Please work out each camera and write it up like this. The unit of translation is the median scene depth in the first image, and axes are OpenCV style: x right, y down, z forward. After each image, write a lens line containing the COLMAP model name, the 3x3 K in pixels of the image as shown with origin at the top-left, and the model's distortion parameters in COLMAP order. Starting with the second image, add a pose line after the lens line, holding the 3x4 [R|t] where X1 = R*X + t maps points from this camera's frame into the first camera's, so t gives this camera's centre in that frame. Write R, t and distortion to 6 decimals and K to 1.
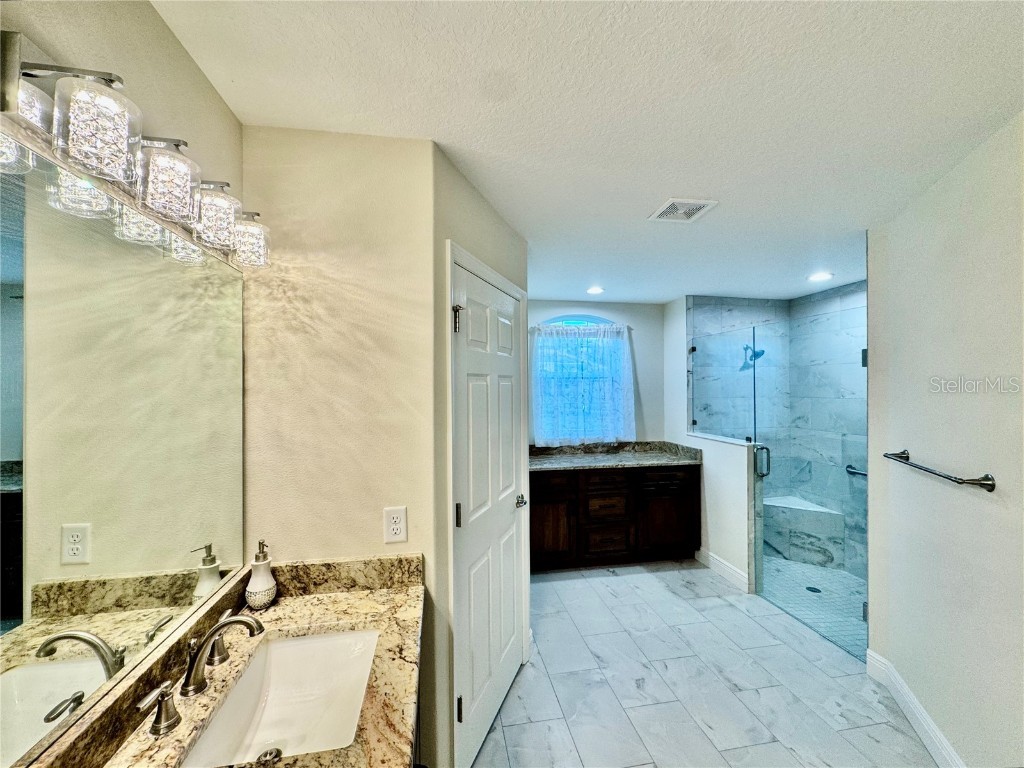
lens RADIAL K [[419.6, 0, 512.0], [0, 419.6, 384.0], [0, 0, 1]] dist [-0.003298, -0.000067]
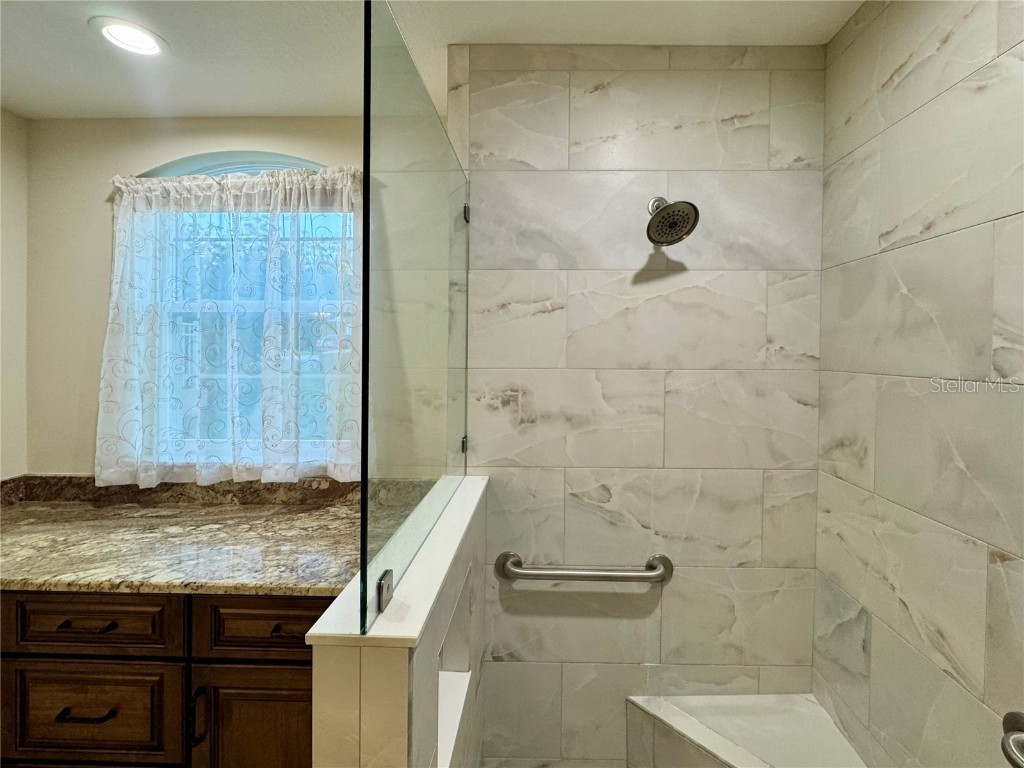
lens RADIAL K [[464.3, 0, 534.4], [0, 464.3, 357.3], [0, 0, 1]] dist [-0.004347, -0.000746]
pose [[0.980990, 0.012807, -0.193636, 0.601177], [-0.009571, 0.999799, 0.017638, 0.020355], [0.193823, -0.015450, 0.980915, 0.722289]]
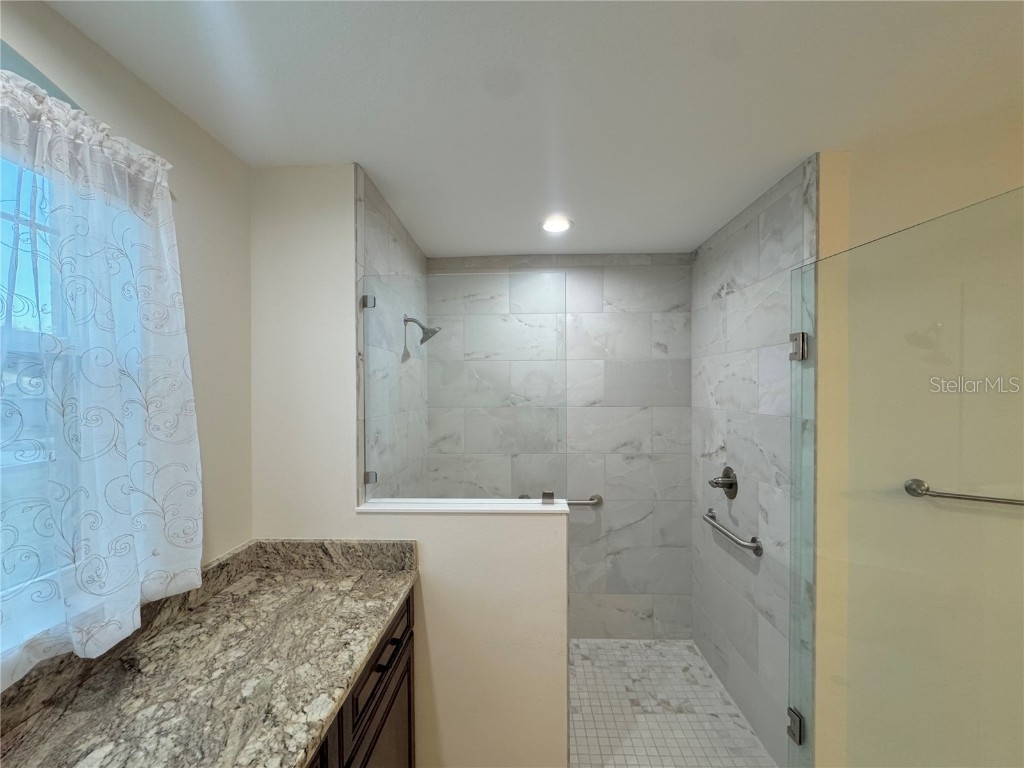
lens RADIAL K [[419.3, 0, 513.4], [0, 419.3, 389.5], [0, 0, 1]] dist [-0.002308, -0.000140]
pose [[0.209255, 0.000954, 0.977861, 0.061705], [0.001182, 0.999999, -0.001228, 0.004889], [-0.977860, 0.001413, 0.209254, 0.837380]]
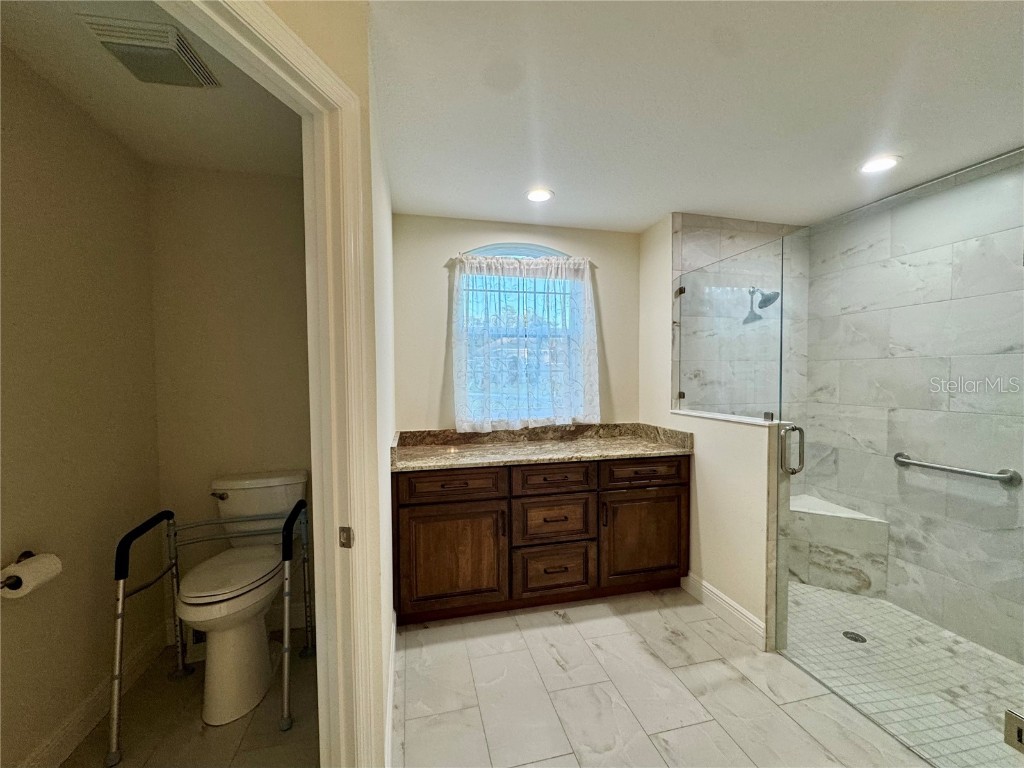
lens RADIAL K [[419.3, 0, 513.4], [0, 419.3, 389.5], [0, 0, 1]] dist [-0.002308, -0.000140]
pose [[0.997914, -0.004300, 0.064411, 0.116537], [0.001788, 0.999238, 0.038995, 0.058565], [-0.064529, -0.038799, 0.997161, 0.342256]]
